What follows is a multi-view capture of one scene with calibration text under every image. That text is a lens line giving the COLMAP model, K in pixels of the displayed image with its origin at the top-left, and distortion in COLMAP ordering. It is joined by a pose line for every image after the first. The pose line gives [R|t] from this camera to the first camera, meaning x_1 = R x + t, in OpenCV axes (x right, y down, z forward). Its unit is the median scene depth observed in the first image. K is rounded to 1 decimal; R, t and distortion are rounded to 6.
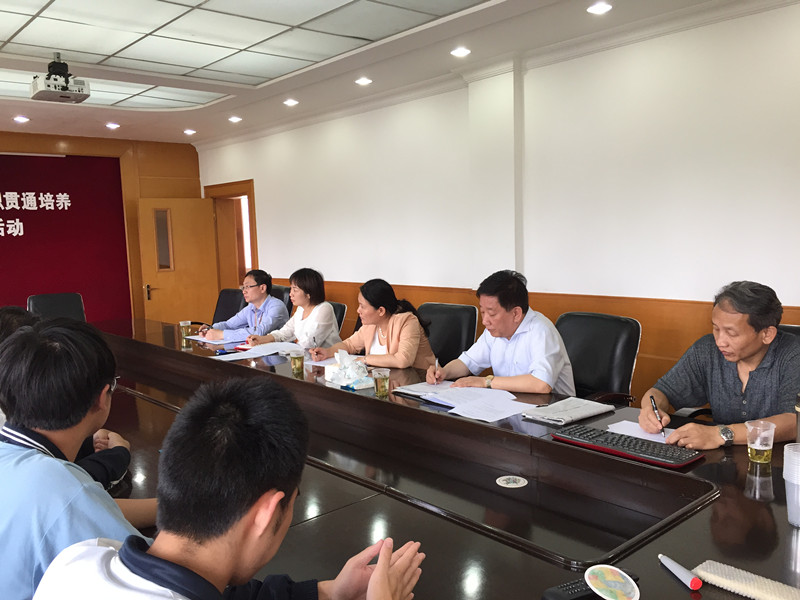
lens RADIAL K [[688.8, 0, 400.7], [0, 688.8, 303.8], [0, 0, 1]] dist [0.041849, -0.015630]
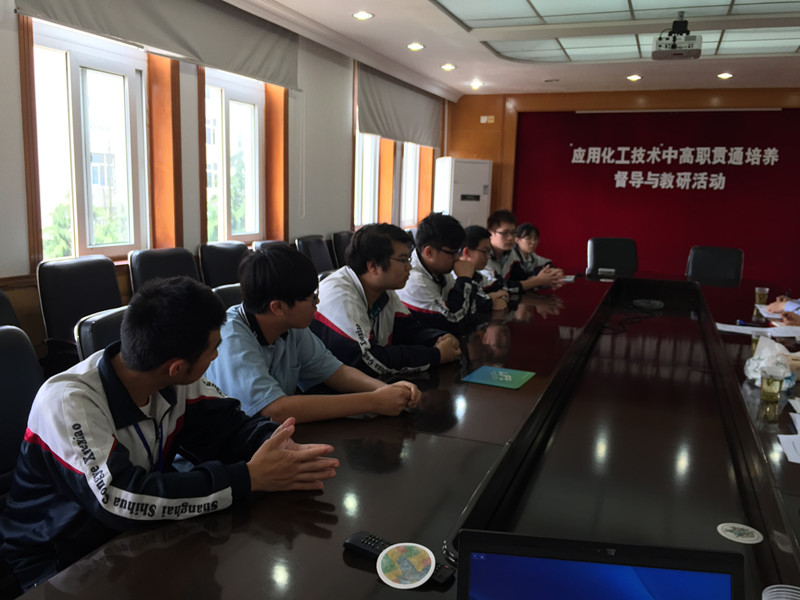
lens RADIAL K [[688.8, 0, 399.1], [0, 688.8, 298.1], [0, 0, 1]] dist [0.041849, -0.015630]
pose [[0.454867, 0.189924, -0.870072, 0.172552], [-0.144780, 0.979768, 0.138179, -0.011635], [0.878712, 0.063116, 0.473161, 0.089087]]
